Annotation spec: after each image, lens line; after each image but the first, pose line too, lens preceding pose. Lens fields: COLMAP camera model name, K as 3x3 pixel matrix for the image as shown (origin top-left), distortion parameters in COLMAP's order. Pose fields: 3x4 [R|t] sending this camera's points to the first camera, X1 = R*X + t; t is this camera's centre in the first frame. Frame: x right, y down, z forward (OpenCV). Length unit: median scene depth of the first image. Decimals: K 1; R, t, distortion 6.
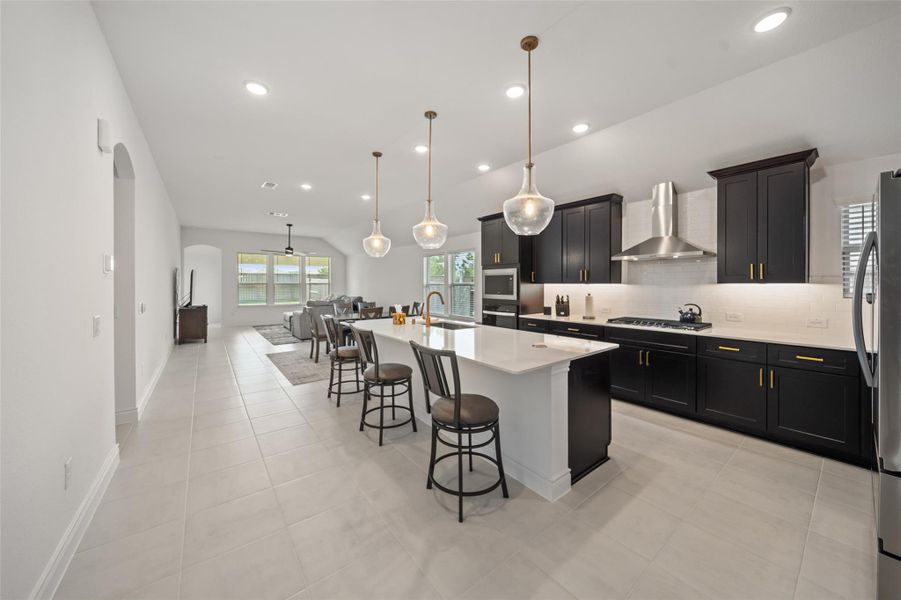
lens RADIAL K [[320.1, 0, 456.3], [0, 320.1, 284.5], [0, 0, 1]] dist [-0.000866, -0.000158]
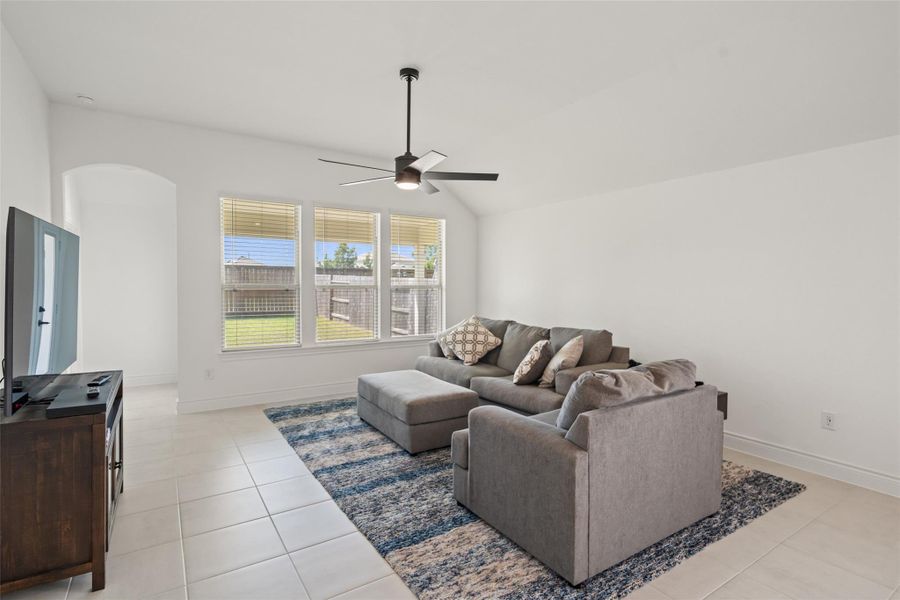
lens RADIAL K [[441.7, 0, 450.0], [0, 441.7, 300.0], [0, 0, 1]] dist [0.003309, 0.000145]
pose [[0.996167, 0.008324, -0.087080, -1.132133], [-0.005620, 0.999496, 0.031244, -0.010432], [0.087296, -0.030635, 0.995711, 1.560099]]
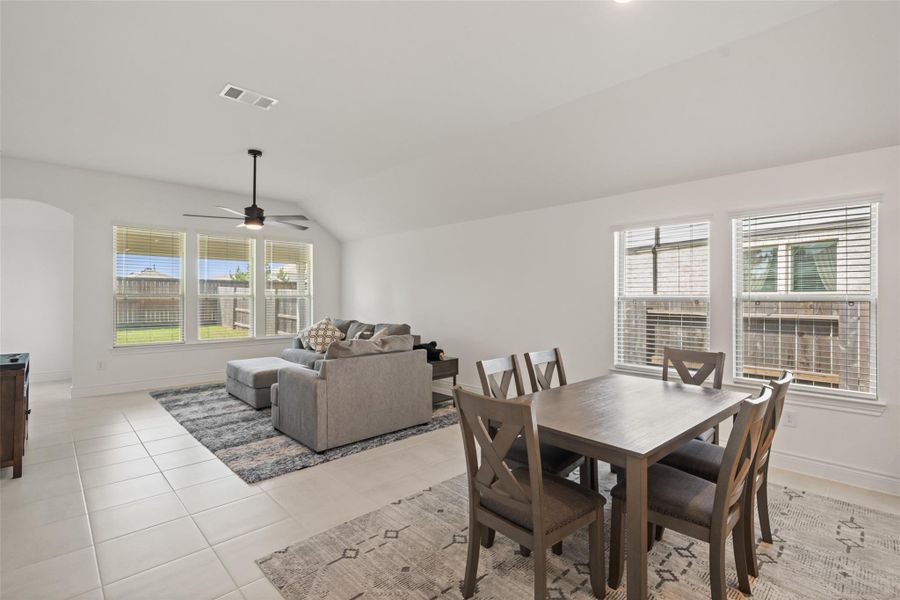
lens RADIAL K [[412.5, 0, 453.5], [0, 412.5, 298.4], [0, 0, 1]] dist [-0.002515, -0.000944]
pose [[0.993812, 0.002669, 0.111043, -0.817569], [-0.002574, 0.999996, -0.001003, 0.003008], [-0.111045, 0.000711, 0.993815, 1.121418]]
